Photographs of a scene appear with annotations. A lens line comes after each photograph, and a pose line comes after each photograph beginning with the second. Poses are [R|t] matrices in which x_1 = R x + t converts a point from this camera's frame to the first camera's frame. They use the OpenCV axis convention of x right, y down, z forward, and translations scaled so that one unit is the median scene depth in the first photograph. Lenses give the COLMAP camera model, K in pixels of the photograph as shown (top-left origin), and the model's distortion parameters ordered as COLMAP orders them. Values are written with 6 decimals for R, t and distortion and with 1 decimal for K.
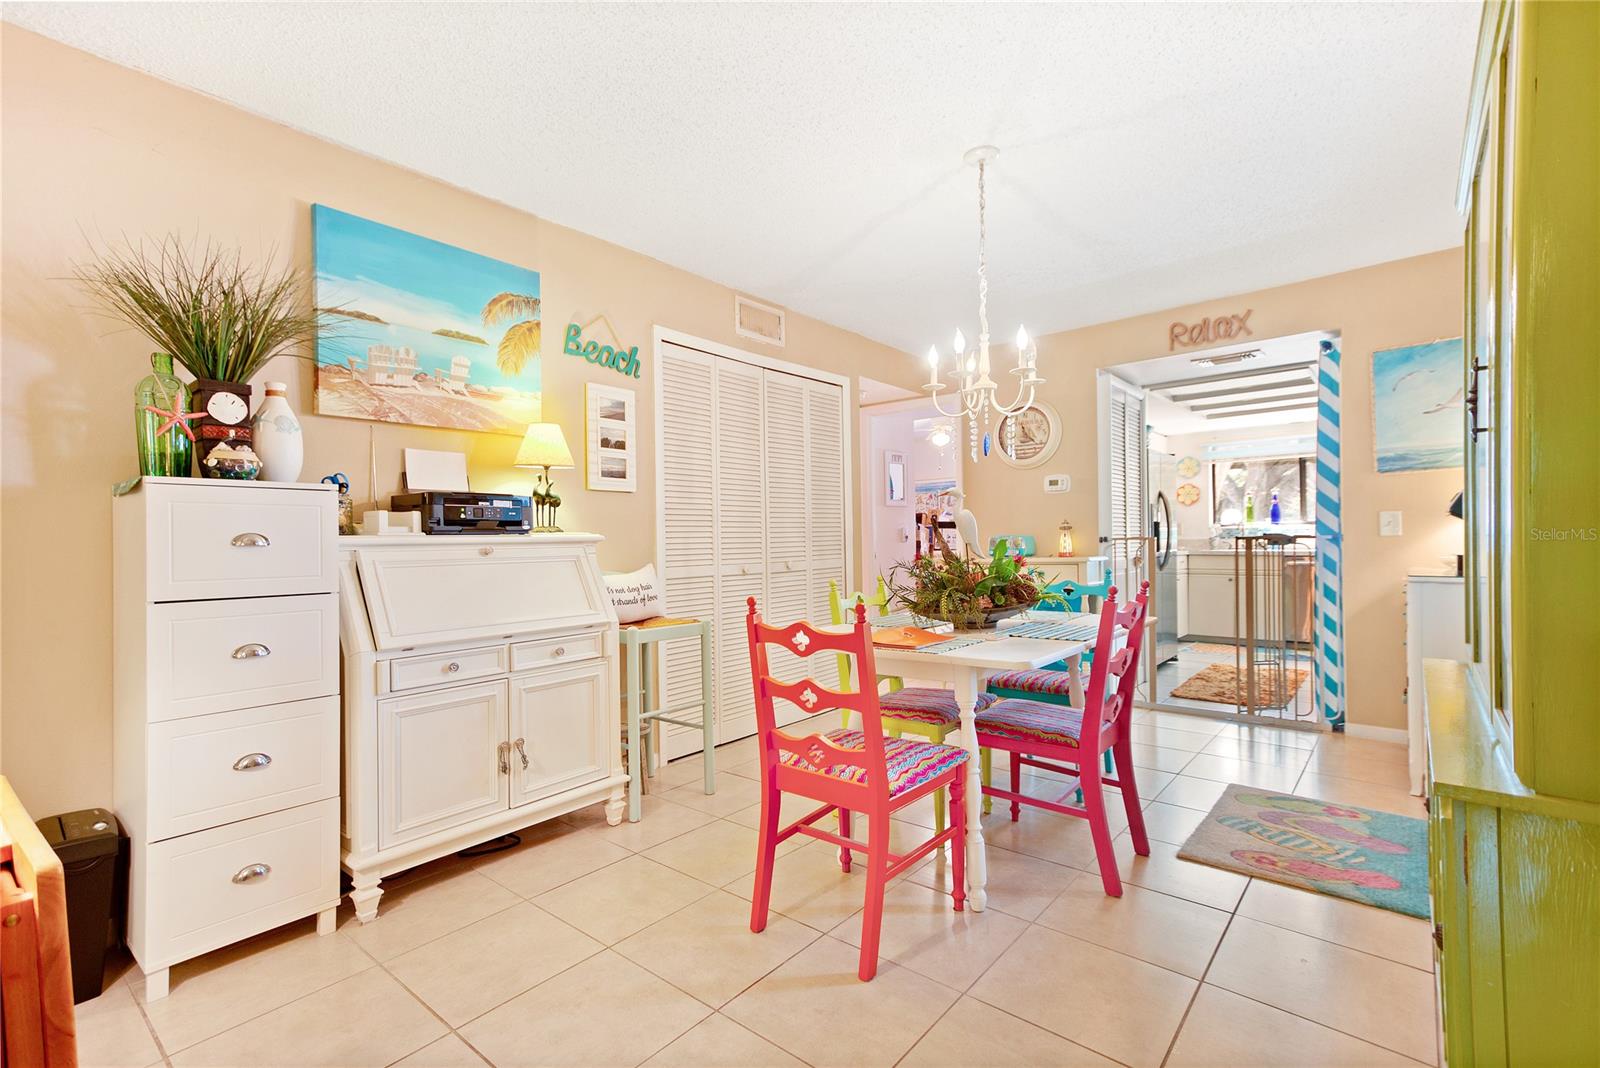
lens RADIAL K [[719.7, 0, 798.8], [0, 719.7, 547.1], [0, 0, 1]] dist [0.035705, 0.000340]
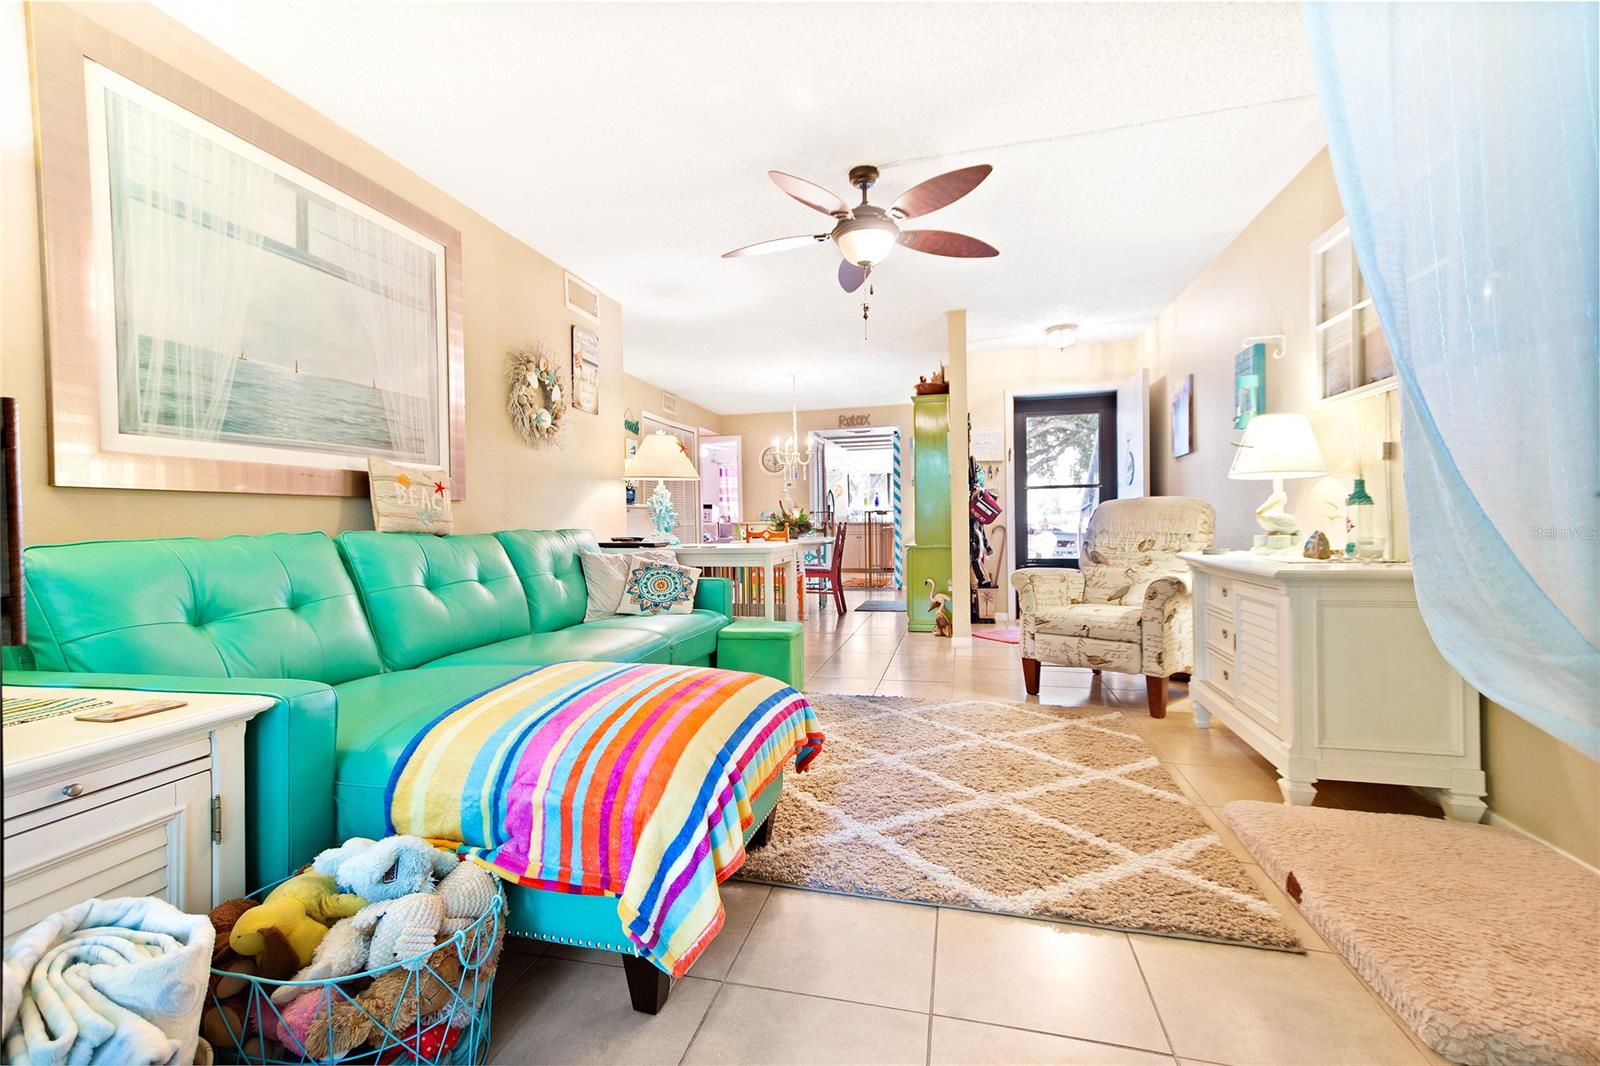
lens RADIAL K [[729.5, 0, 762.1], [0, 729.5, 532.8], [0, 0, 1]] dist [-0.000135, -0.000078]
pose [[0.909387, -0.004053, 0.415932, -0.846288], [0.005419, 0.999983, -0.002104, 0.074602], [-0.415916, 0.004167, 0.909393, -1.240333]]
